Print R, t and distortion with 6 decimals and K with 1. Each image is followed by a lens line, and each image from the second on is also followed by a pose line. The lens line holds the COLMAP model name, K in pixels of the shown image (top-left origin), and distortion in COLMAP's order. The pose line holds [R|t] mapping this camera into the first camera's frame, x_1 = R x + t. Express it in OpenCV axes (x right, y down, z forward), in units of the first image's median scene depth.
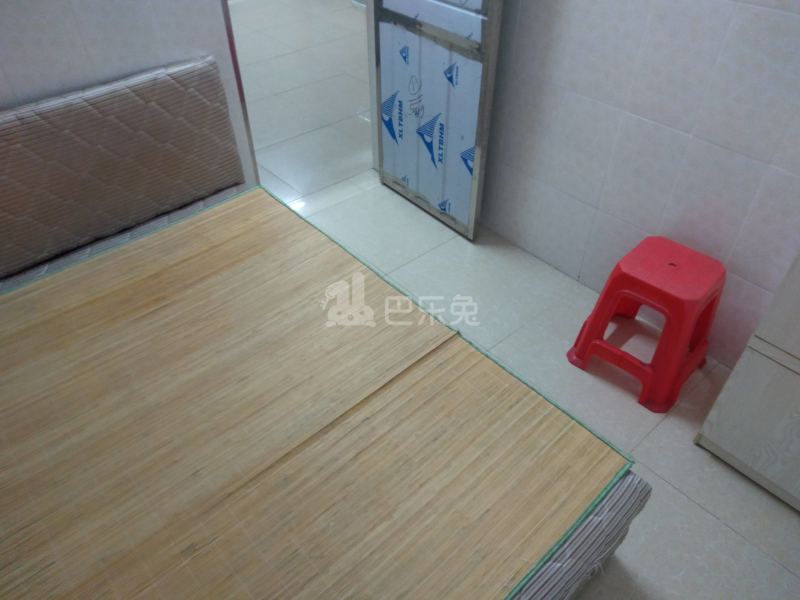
lens RADIAL K [[577.1, 0, 400.0], [0, 577.1, 300.0], [0, 0, 1]] dist [0.100185, -0.155951]
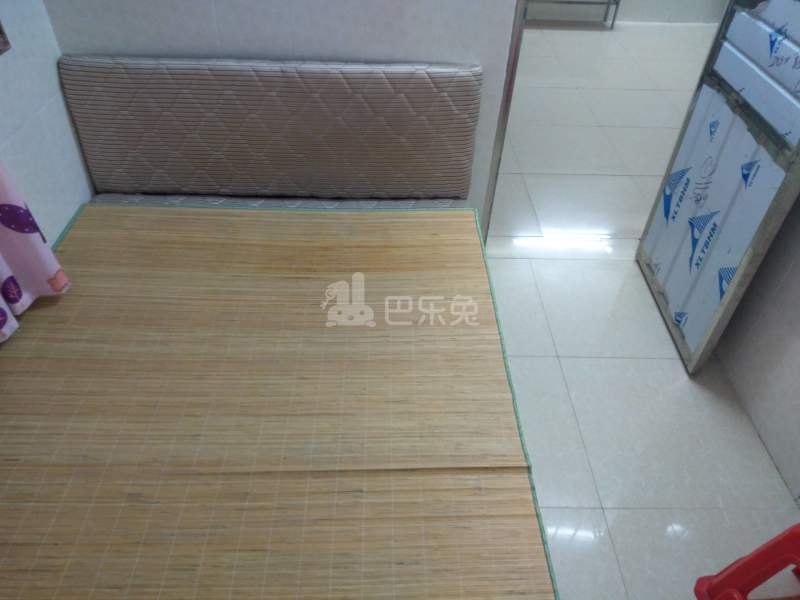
lens RADIAL K [[577.1, 0, 400.0], [0, 577.1, 300.0], [0, 0, 1]] dist [0.100185, -0.155951]
pose [[0.760405, 0.452642, -0.465725, 0.193960], [-0.458465, 0.882039, 0.108709, -0.125410], [0.459993, 0.130856, 0.878227, 0.154317]]
